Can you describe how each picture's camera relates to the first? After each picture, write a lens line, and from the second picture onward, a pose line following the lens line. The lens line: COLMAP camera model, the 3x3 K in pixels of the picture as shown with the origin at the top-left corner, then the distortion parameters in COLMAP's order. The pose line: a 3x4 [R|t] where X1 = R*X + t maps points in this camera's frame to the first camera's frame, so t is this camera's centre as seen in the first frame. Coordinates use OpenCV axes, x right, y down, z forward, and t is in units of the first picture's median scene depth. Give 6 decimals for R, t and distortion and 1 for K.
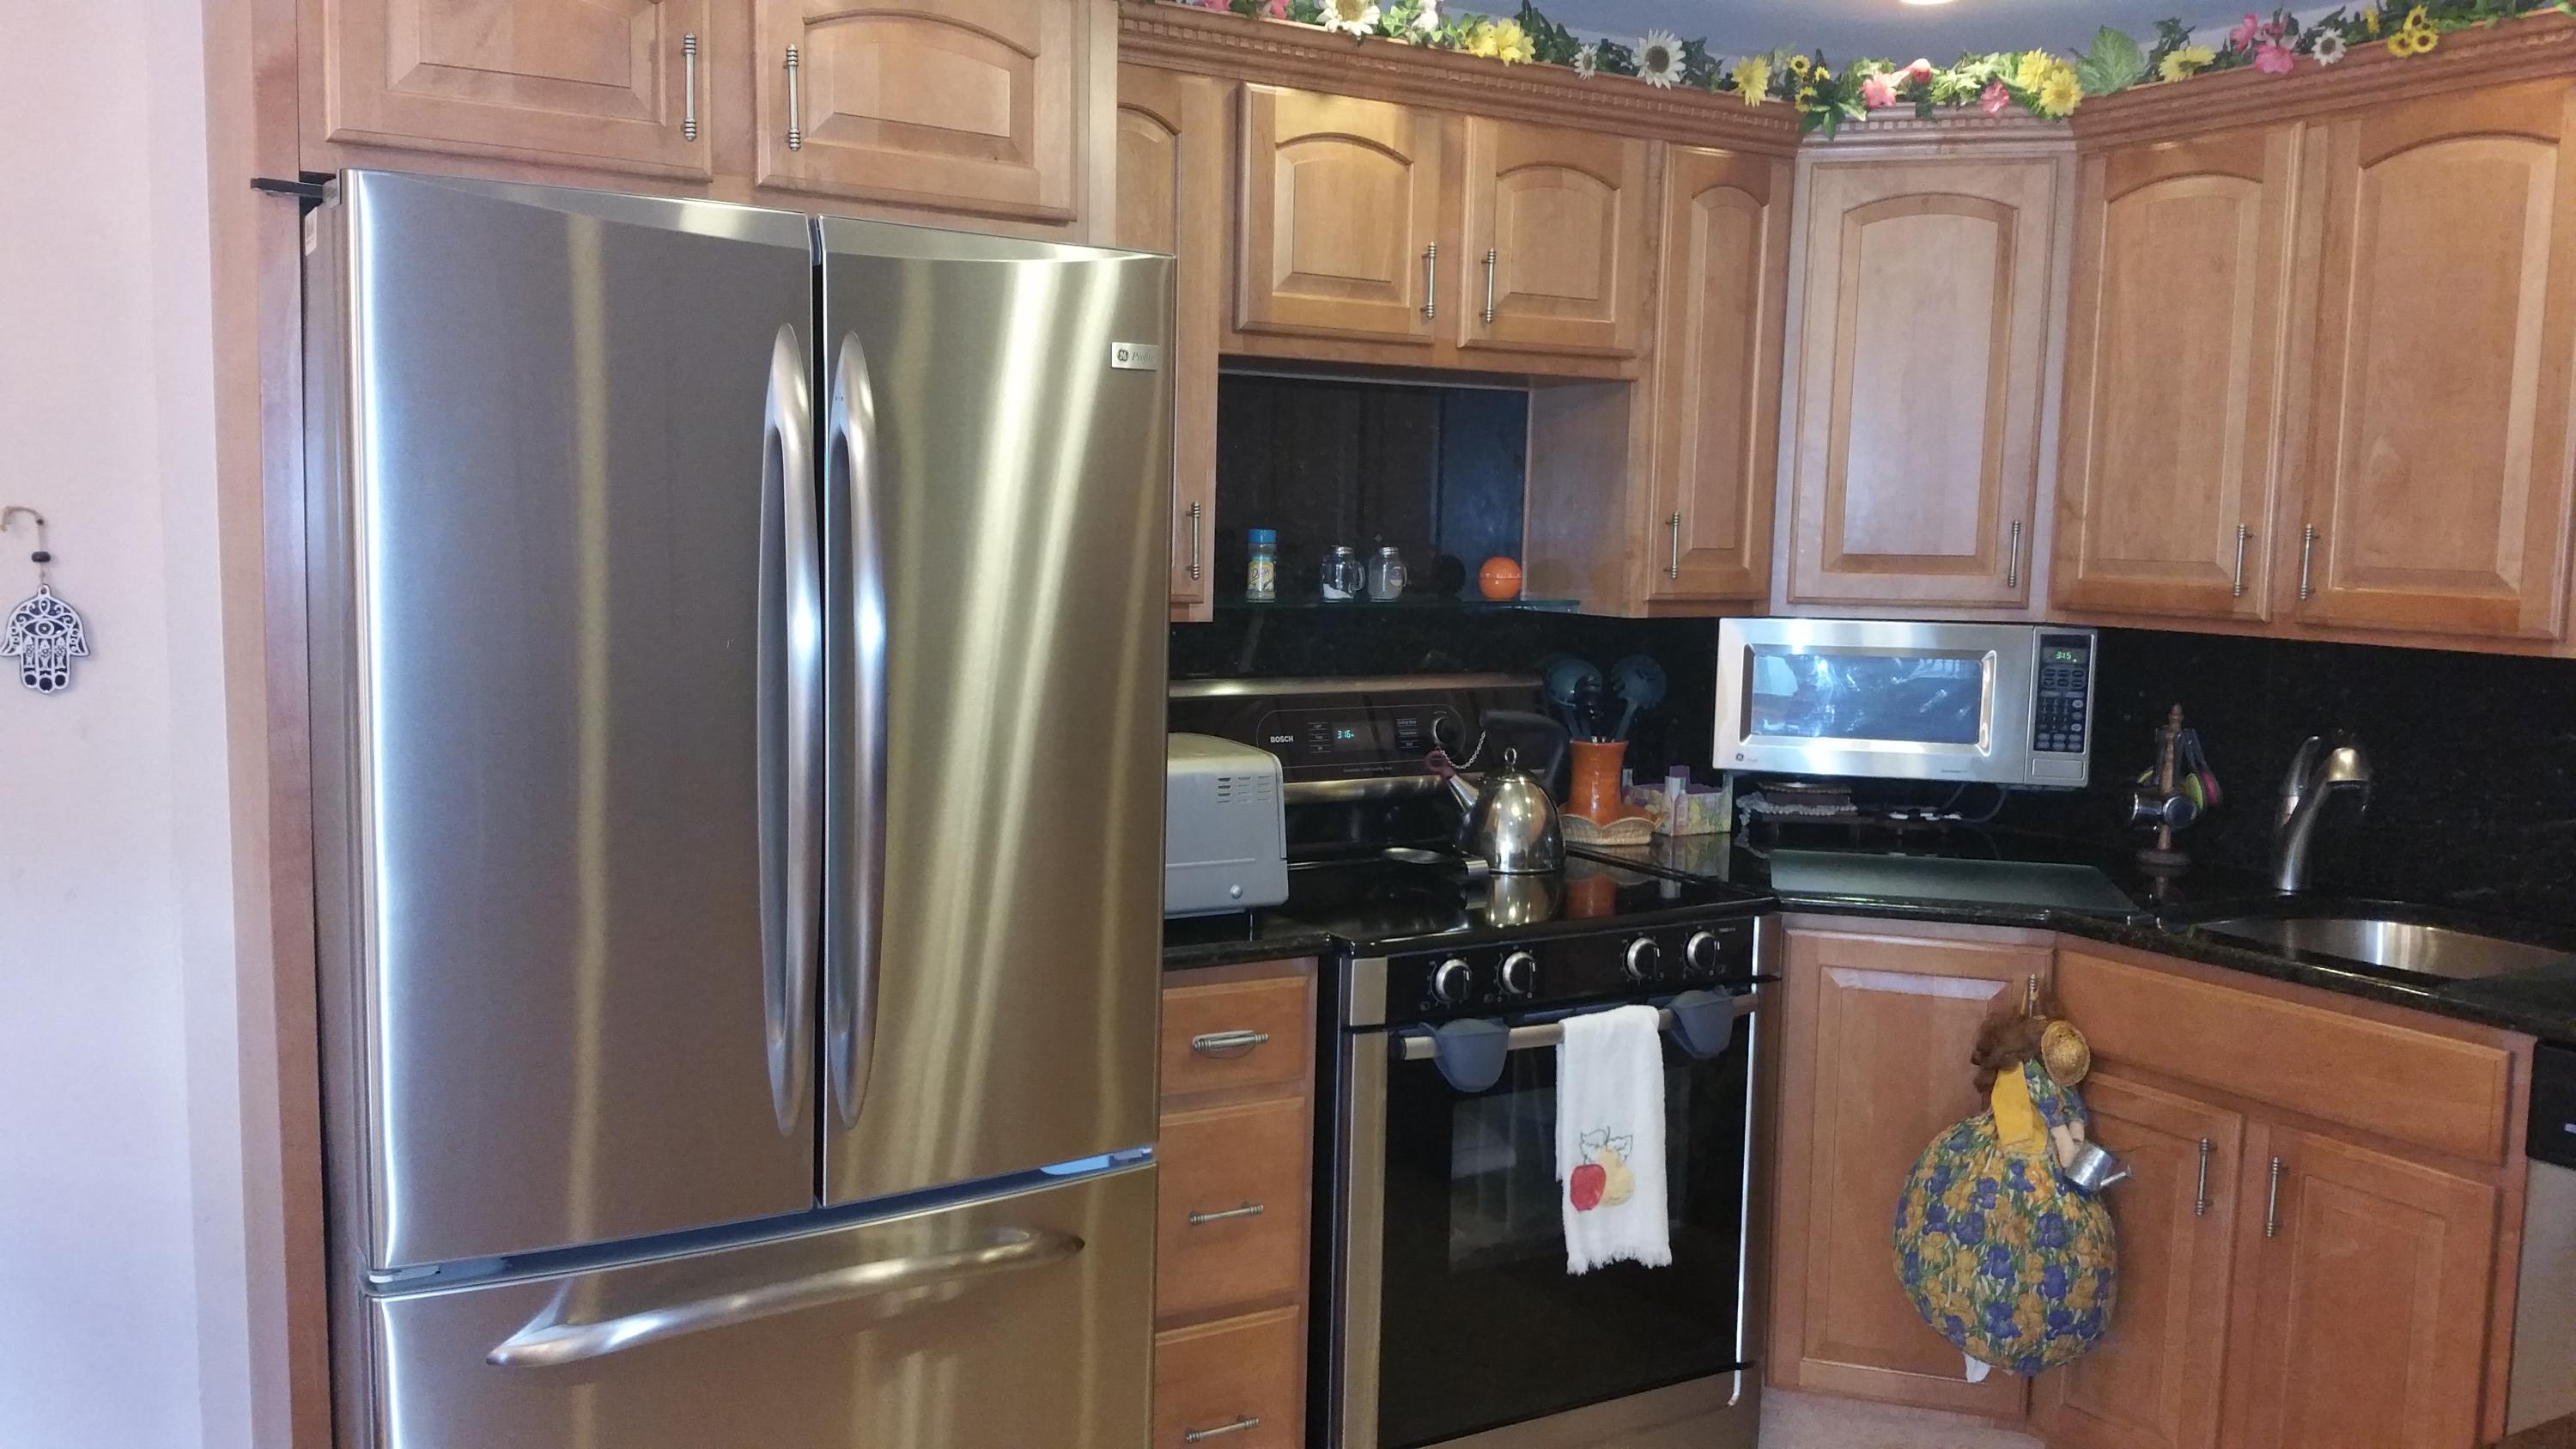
lens RADIAL K [[2068.4, 0, 1292.3], [0, 2068.4, 736.3], [0, 0, 1]] dist [0.109681, -0.197117]
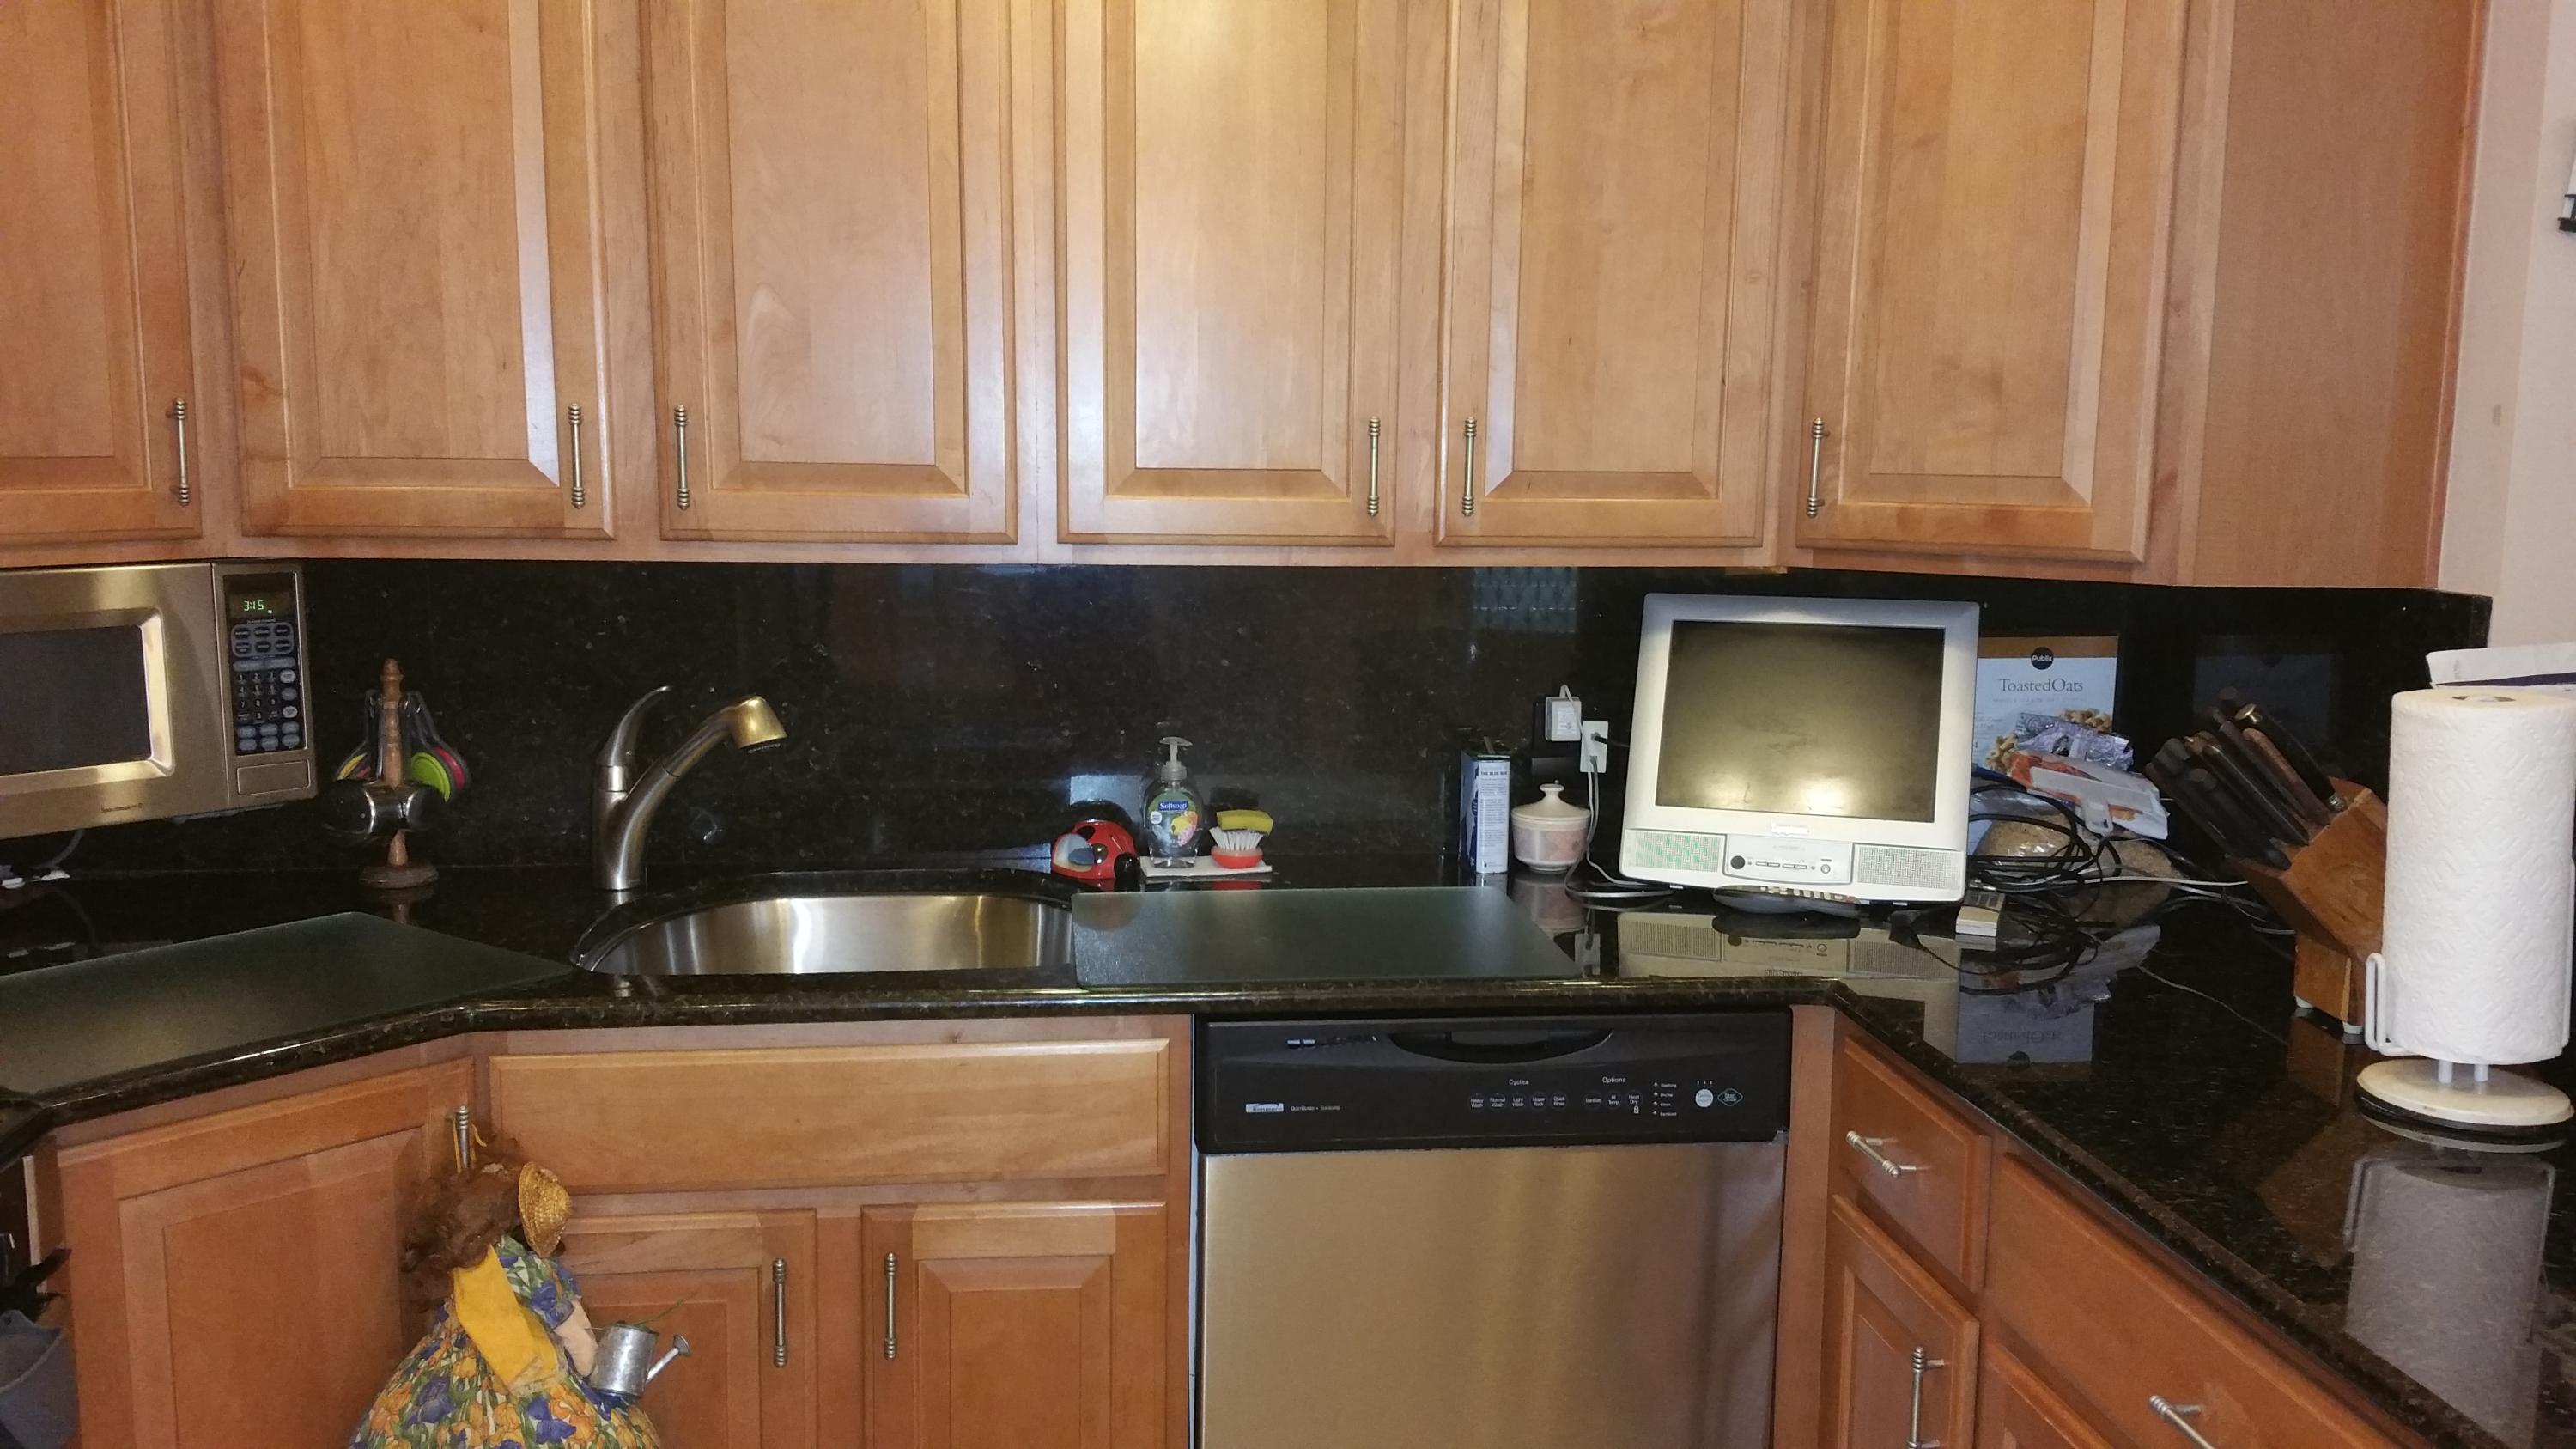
lens RADIAL K [[2068.4, 0, 1287.6], [0, 2068.4, 735.3], [0, 0, 1]] dist [0.109681, -0.197117]
pose [[0.418043, -0.145196, 0.896749, -0.104655], [0.093602, 0.988775, 0.116462, -0.051450], [-0.903592, 0.035251, 0.426941, 0.494681]]
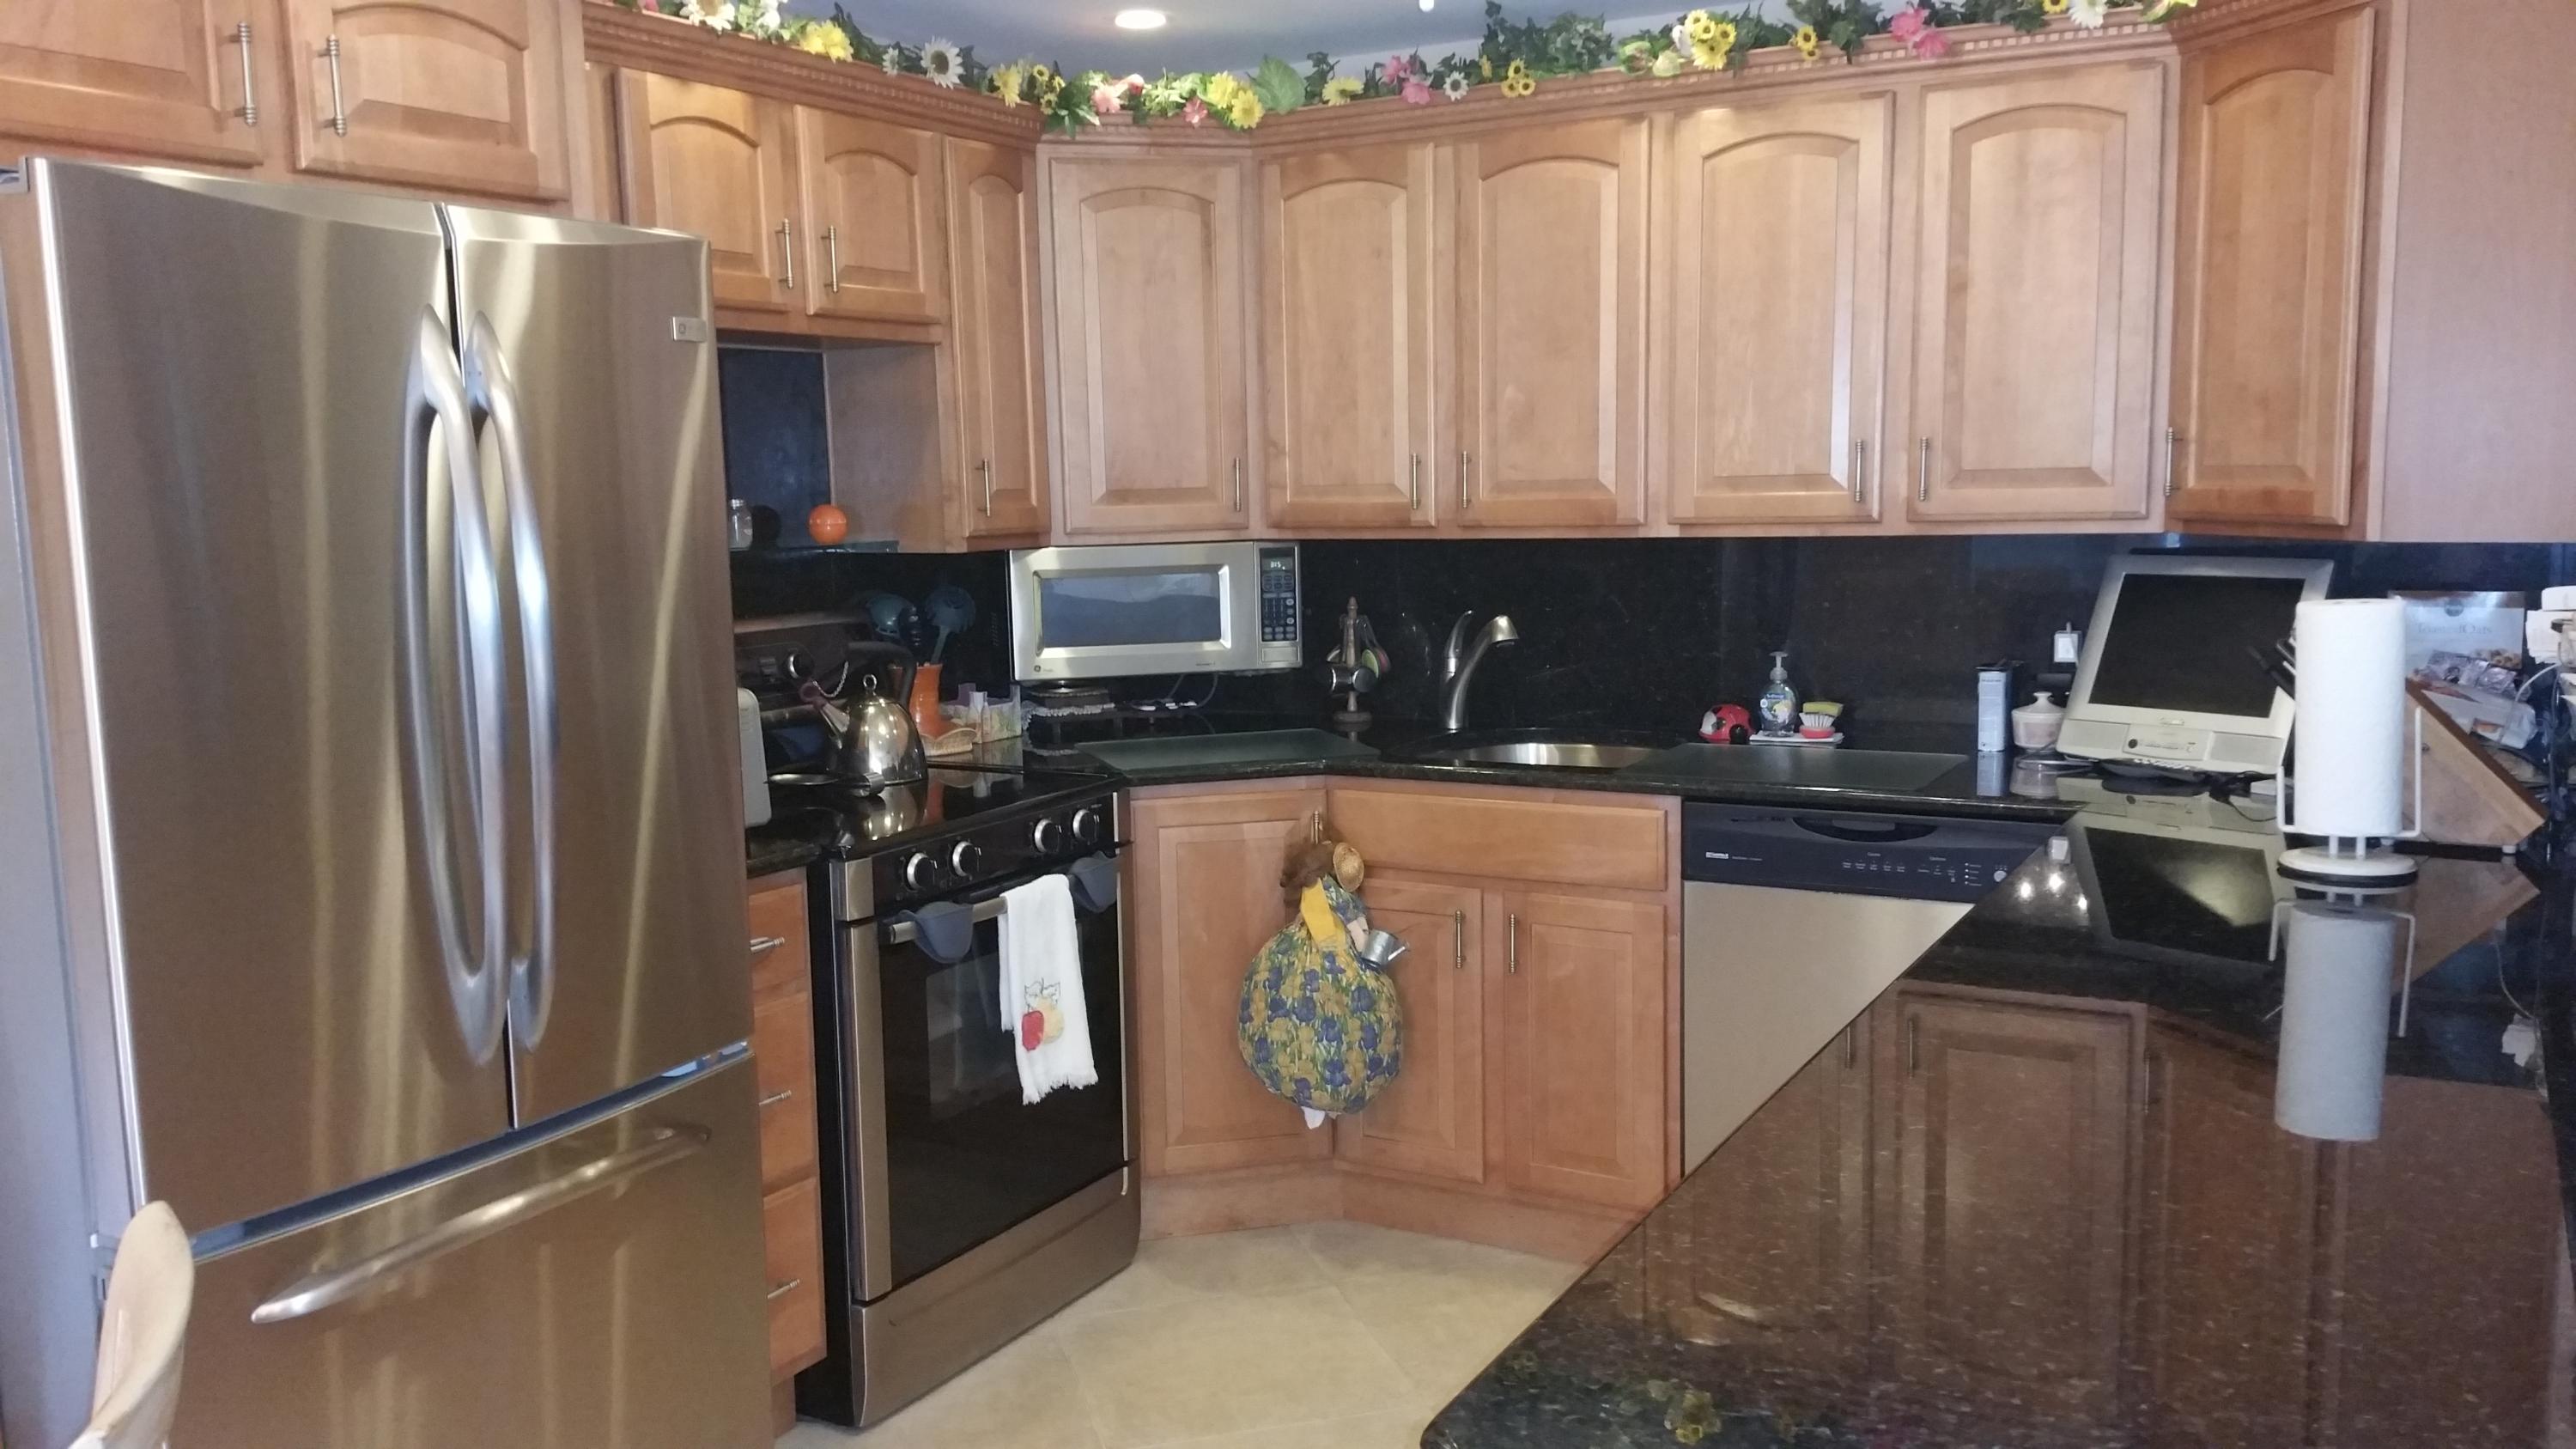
lens RADIAL K [[2068.4, 0, 1280.3], [0, 2068.4, 750.9], [0, 0, 1]] dist [0.109681, -0.197117]
pose [[0.868405, -0.107252, 0.484117, -0.278648], [0.092504, 0.994229, 0.054330, 0.006401], [-0.487150, -0.002397, 0.873315, -0.098534]]
